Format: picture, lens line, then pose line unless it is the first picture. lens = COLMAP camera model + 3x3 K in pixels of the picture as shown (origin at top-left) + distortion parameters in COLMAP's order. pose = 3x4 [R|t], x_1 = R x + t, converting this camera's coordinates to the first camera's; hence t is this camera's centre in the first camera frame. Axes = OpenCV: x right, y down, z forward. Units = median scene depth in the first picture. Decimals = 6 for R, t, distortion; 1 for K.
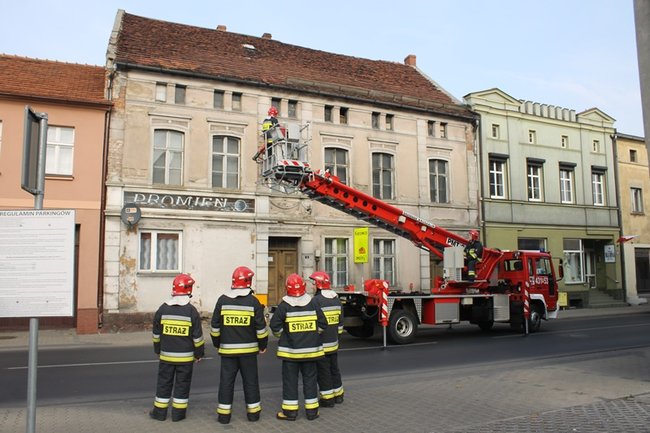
lens RADIAL K [[552.5, 0, 325.0], [0, 552.5, 216.5], [0, 0, 1]] dist [-0.171839, 0.162897]
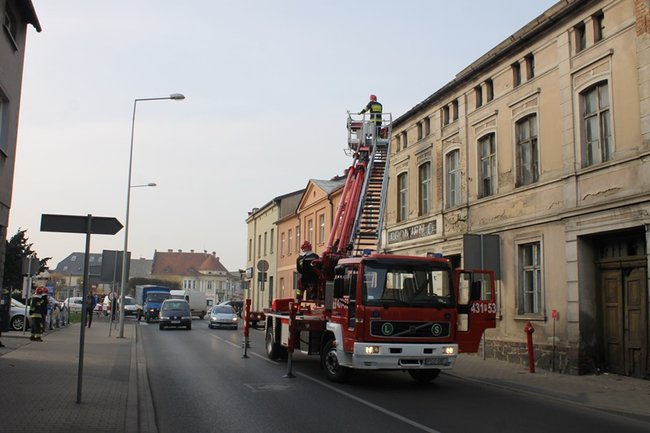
lens RADIAL K [[653.5, 0, 325.0], [0, 653.5, 216.5], [0, 0, 1]] dist [-0.100935, 0.016738]
pose [[-0.162356, -0.130475, -0.978068, 0.996300], [0.090377, 0.985086, -0.146413, 0.110329], [0.982585, -0.112166, -0.148142, 0.942722]]
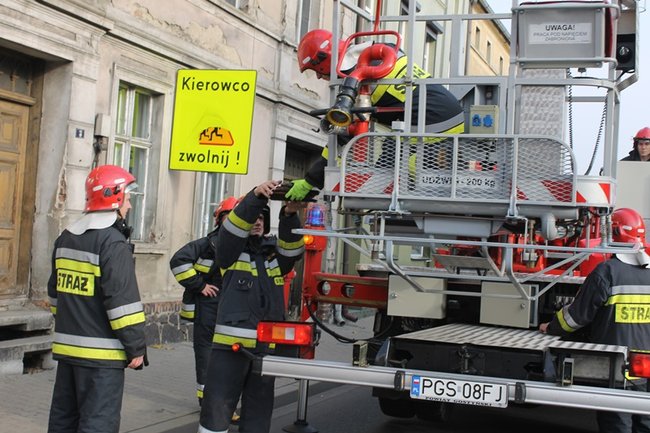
lens RADIAL K [[905.4, 0, 325.0], [0, 905.4, 216.5], [0, 0, 1]] dist [-0.042001, -0.009361]
pose [[0.725539, 0.075743, 0.684000, -0.263045], [-0.147990, 0.987843, 0.047588, 0.074959], [-0.672080, -0.135752, 0.727928, 0.551721]]
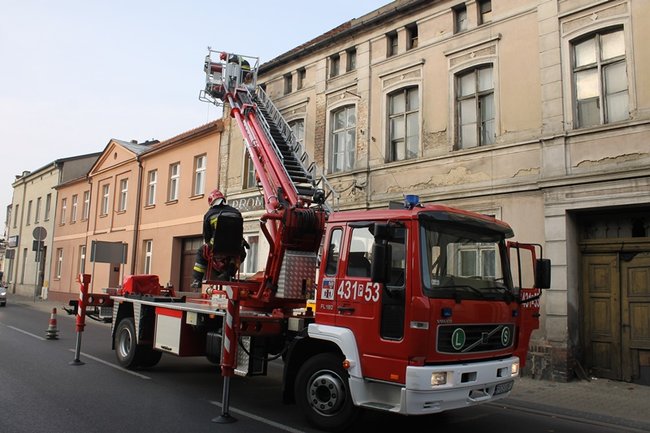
lens RADIAL K [[552.5, 0, 325.0], [0, 552.5, 216.5], [0, 0, 1]] dist [-0.171839, 0.162897]
pose [[0.287975, -0.108796, -0.951438, 0.631331], [0.065568, 0.993434, -0.093752, 0.088213], [0.955390, -0.035386, 0.293218, 0.749196]]
